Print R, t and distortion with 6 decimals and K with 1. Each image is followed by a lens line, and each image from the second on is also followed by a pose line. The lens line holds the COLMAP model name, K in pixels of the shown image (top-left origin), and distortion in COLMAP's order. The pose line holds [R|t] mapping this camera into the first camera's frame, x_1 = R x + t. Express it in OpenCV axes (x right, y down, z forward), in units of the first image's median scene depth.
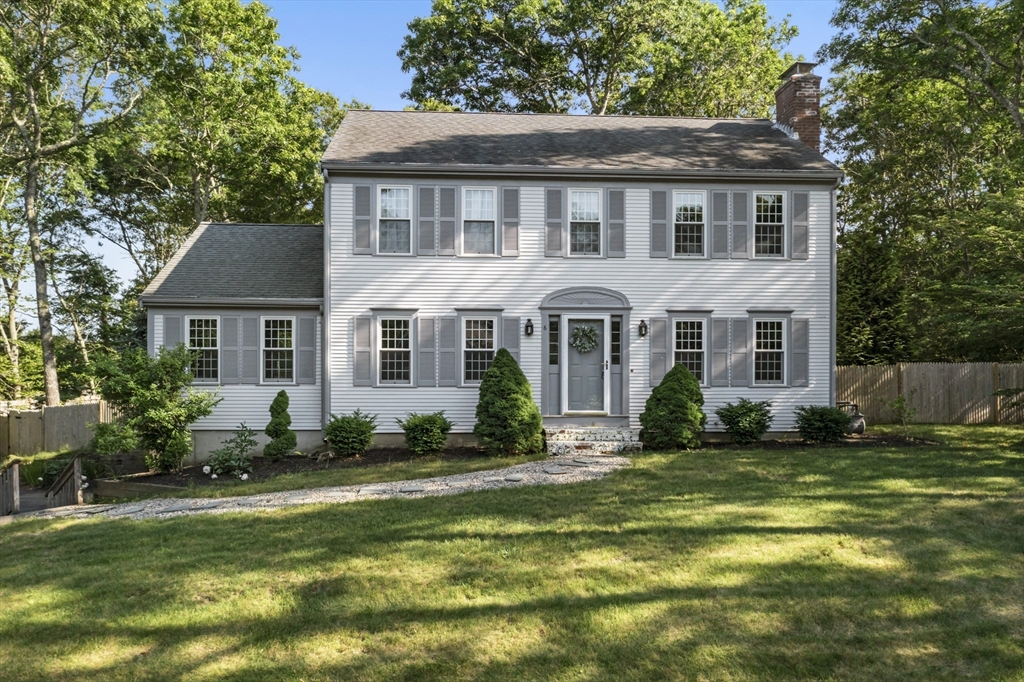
lens RADIAL K [[829.6, 0, 516.0], [0, 829.6, 377.0], [0, 0, 1]] dist [-0.009207, -0.002521]
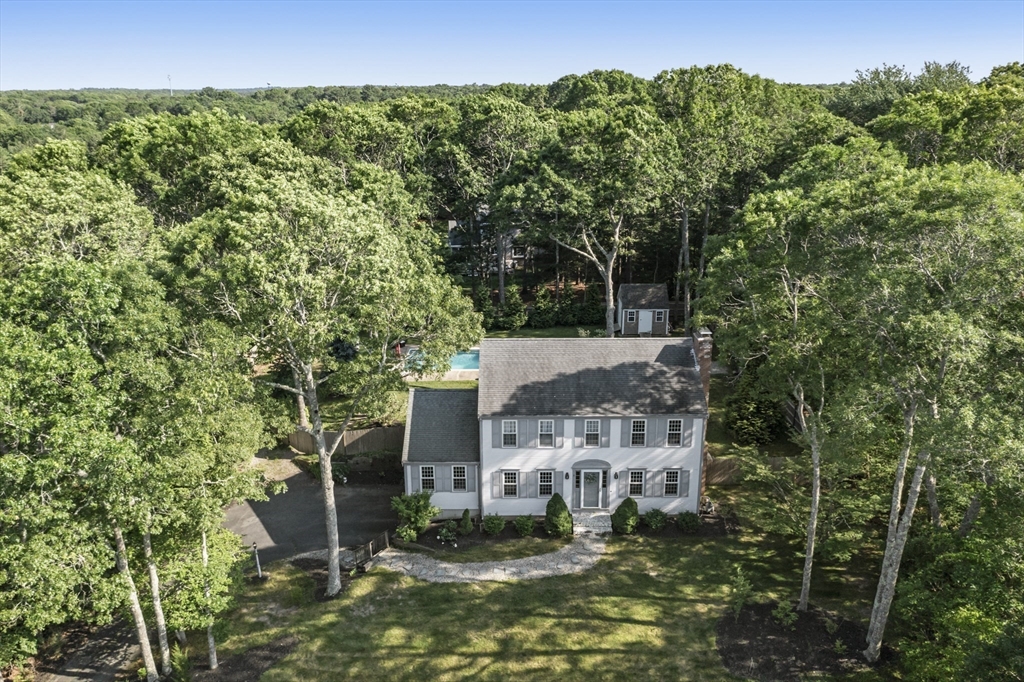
lens RADIAL K [[812.6, 0, 512.0], [0, 812.6, 341.0], [0, 0, 1]] dist [-0.003289, -0.001788]
pose [[0.998096, 0.010467, -0.060786, -0.004204], [0.008442, 0.953042, 0.302721, -1.121377], [0.061100, -0.302658, 0.951139, -1.080193]]
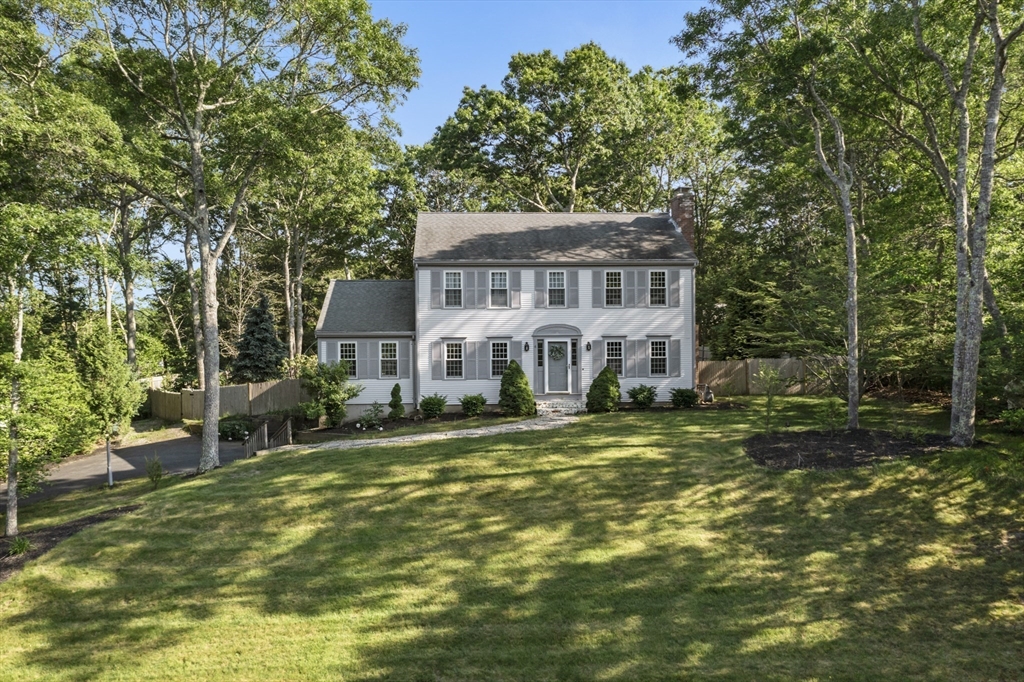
lens RADIAL K [[812.6, 0, 512.0], [0, 812.6, 341.0], [0, 0, 1]] dist [-0.003289, -0.001788]
pose [[0.999946, -0.010401, 0.000503, -0.017653], [0.010399, 0.999939, 0.003758, -0.079457], [-0.000542, -0.003752, 0.999993, -0.806336]]
